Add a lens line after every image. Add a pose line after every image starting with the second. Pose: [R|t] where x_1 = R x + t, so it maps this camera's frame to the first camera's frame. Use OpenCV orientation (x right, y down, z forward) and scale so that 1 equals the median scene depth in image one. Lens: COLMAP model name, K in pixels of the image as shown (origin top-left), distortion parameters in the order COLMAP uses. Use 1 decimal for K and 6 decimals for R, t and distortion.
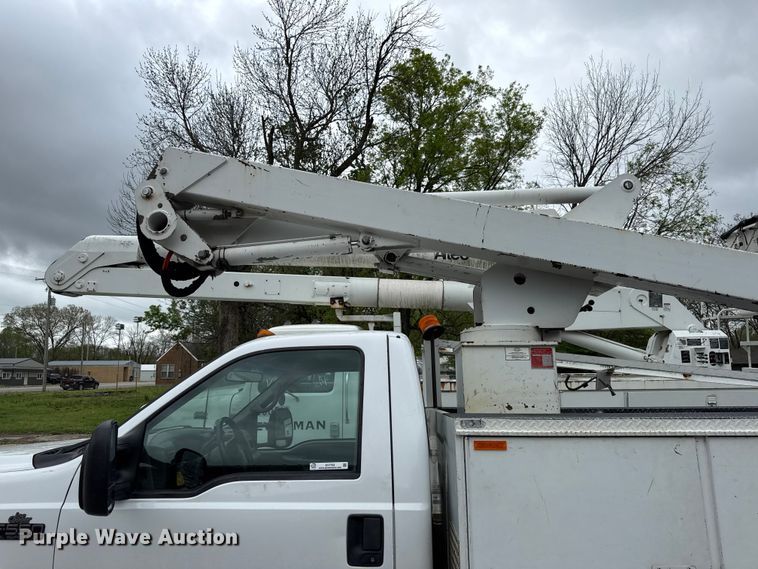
lens RADIAL K [[537.8, 0, 375.8], [0, 537.8, 288.2], [0, 0, 1]] dist [0.049744, -0.058920]
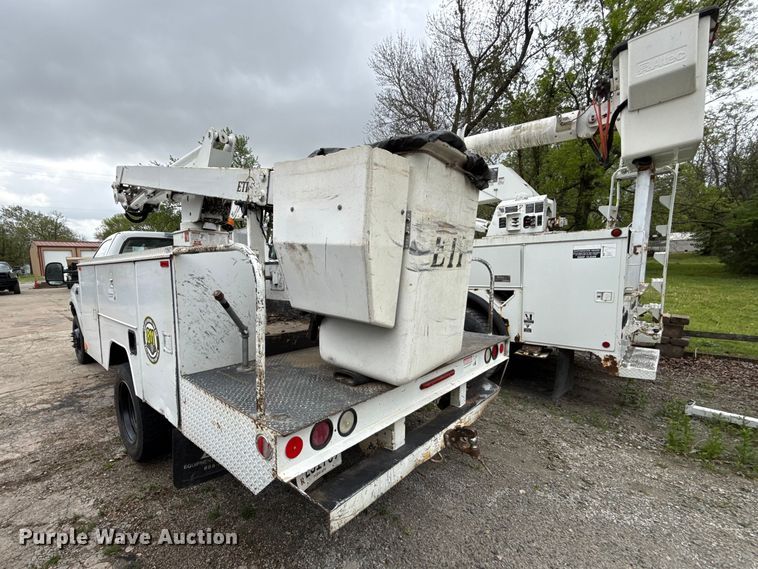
lens RADIAL K [[334.6, 0, 339.8], [0, 334.6, 311.5], [0, 0, 1]] dist [-0.000449, 0.000377]
pose [[0.743292, 0.083402, -0.663748, 0.812679], [0.133132, 0.953909, 0.268947, 0.066149], [0.655586, -0.288272, 0.697930, 0.182098]]
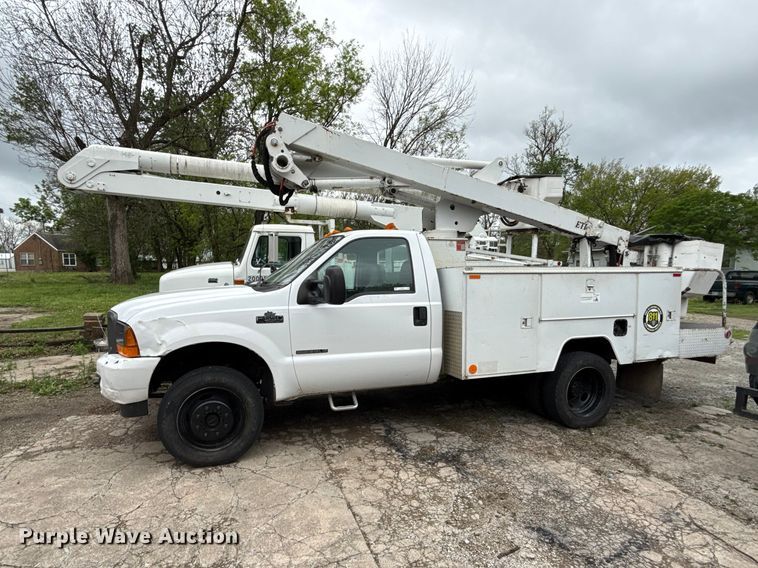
lens RADIAL K [[403.4, 0, 359.0], [0, 403.4, 312.7], [0, 0, 1]] dist [-0.002773, 0.006041]
pose [[0.939024, -0.029225, 0.342607, -0.307204], [-0.064335, 0.963854, 0.258548, -0.001769], [-0.337779, -0.264824, 0.903202, -0.187311]]
